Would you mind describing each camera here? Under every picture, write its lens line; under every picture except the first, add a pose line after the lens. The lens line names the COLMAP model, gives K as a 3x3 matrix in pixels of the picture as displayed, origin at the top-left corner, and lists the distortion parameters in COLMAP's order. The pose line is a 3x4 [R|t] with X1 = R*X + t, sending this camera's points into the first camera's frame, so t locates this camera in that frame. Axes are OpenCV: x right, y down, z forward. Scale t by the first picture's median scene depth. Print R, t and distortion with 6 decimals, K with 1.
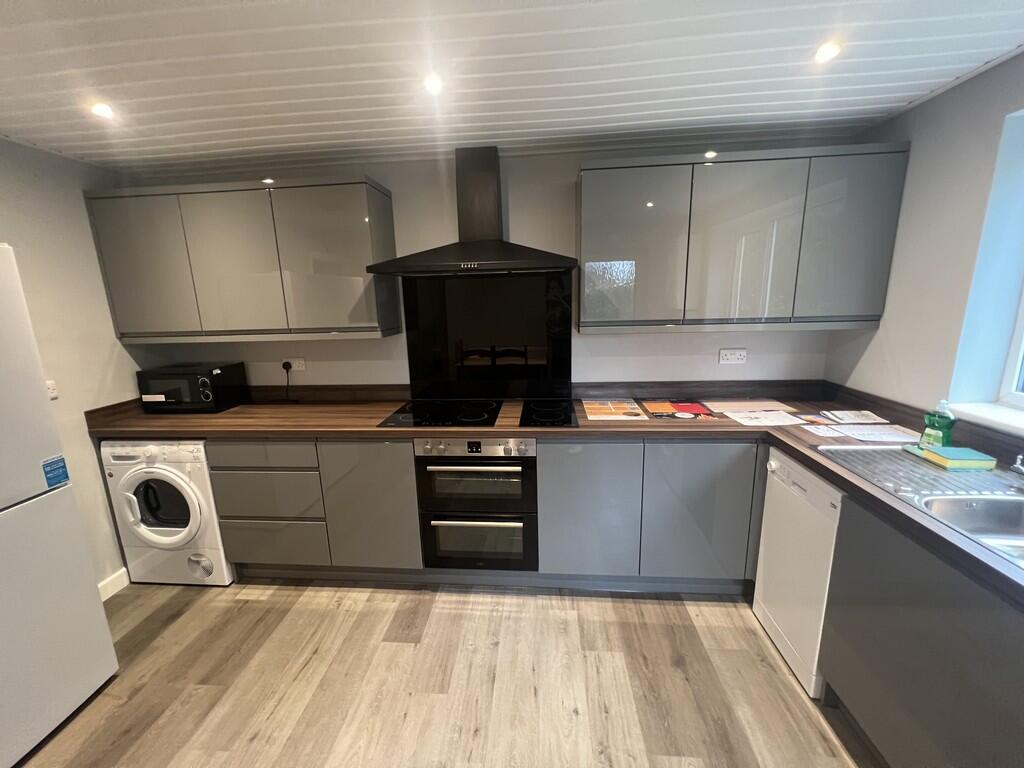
lens RADIAL K [[409.2, 0, 507.9], [0, 409.2, 381.6], [0, 0, 1]] dist [-0.000956, 0.000602]
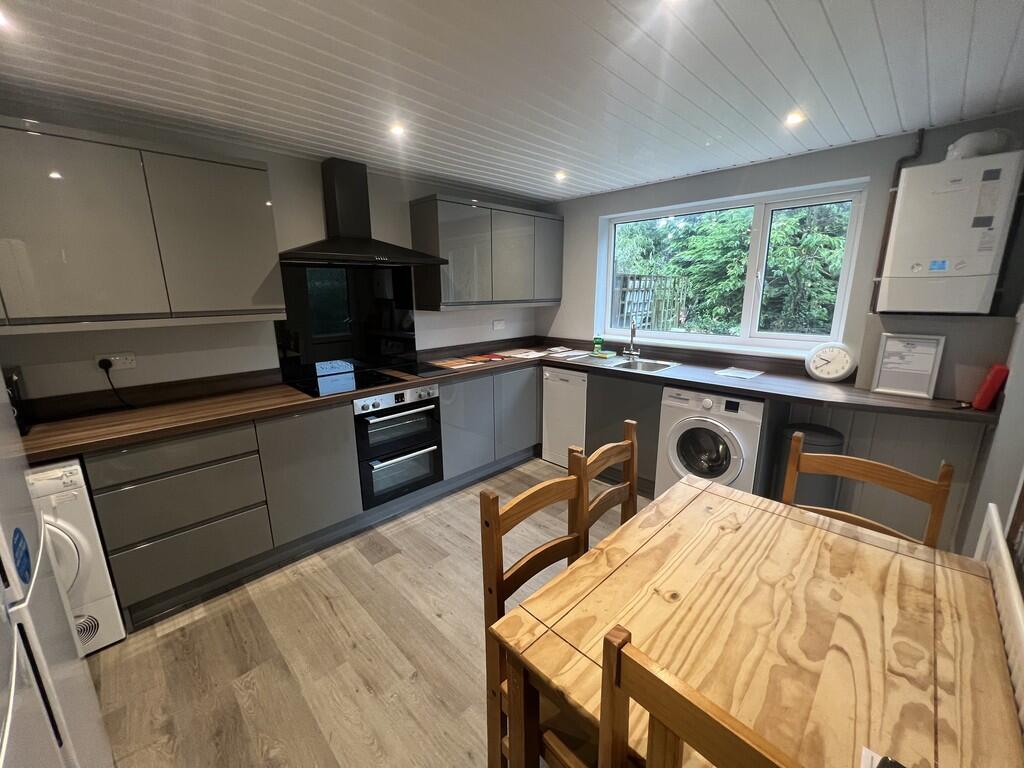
lens RADIAL K [[409.2, 0, 507.9], [0, 409.2, 381.6], [0, 0, 1]] dist [-0.000956, 0.000602]
pose [[0.649576, -0.144794, 0.746381, -0.784573], [0.144107, 0.987350, 0.066124, 0.067769], [-0.746514, 0.064606, 0.662225, -0.121675]]
